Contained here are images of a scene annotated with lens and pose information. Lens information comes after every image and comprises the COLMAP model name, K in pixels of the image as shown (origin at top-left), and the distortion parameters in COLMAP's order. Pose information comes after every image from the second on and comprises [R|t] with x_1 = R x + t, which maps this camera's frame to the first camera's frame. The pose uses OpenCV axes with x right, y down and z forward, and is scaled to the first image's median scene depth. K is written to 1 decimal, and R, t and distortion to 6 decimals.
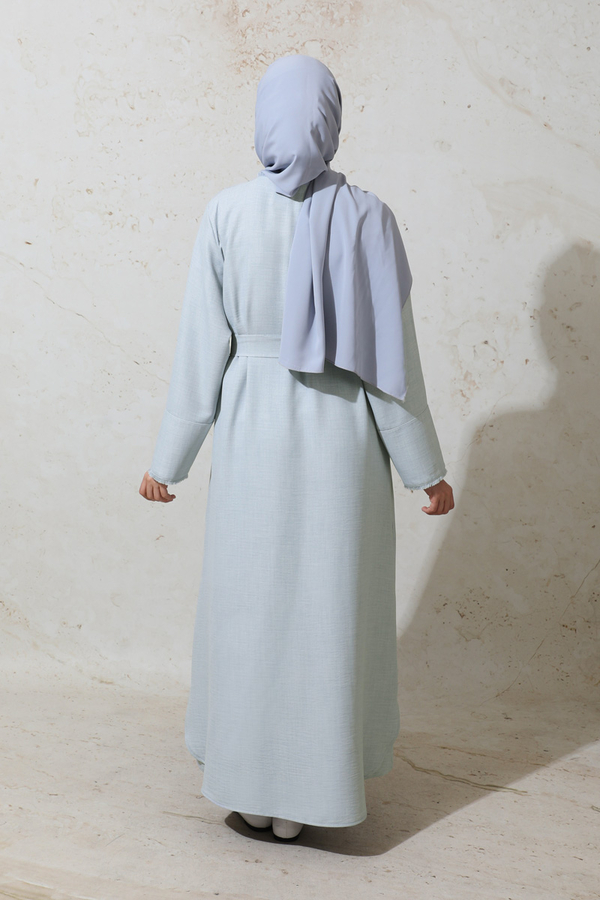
lens RADIAL K [[1280.7, 0, 273.6], [0, 1280.7, 380.4], [0, 0, 1]] dist [0.024560, 0.000000]
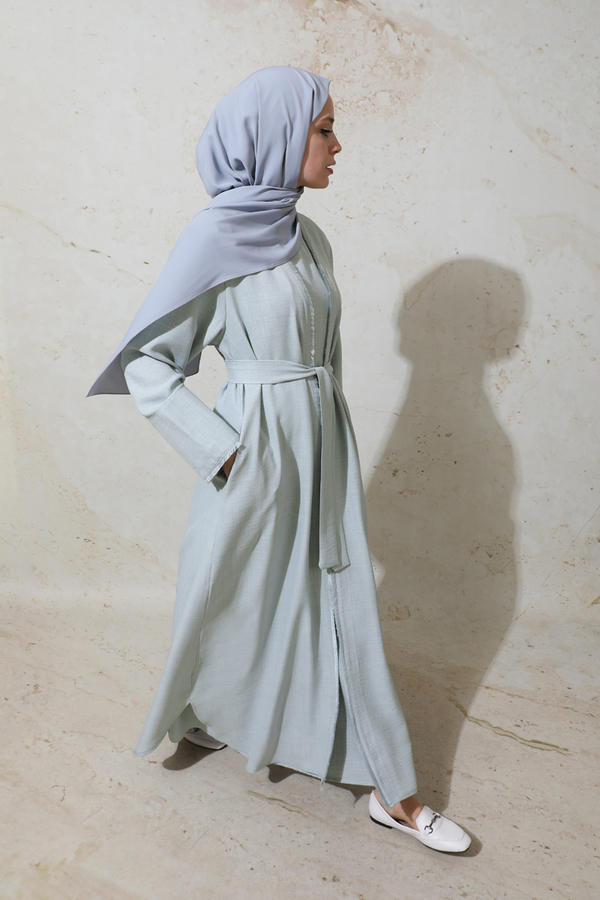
lens RADIAL K [[659.3, 0, 341.2], [0, 659.3, 419.9], [0, 0, 1]] dist [-0.075929, 0.024611]
pose [[0.999981, 0.005852, 0.001683, -0.007212], [-0.006004, 0.993574, 0.113029, -0.030091], [-0.001011, -0.113037, 0.993590, 0.365399]]
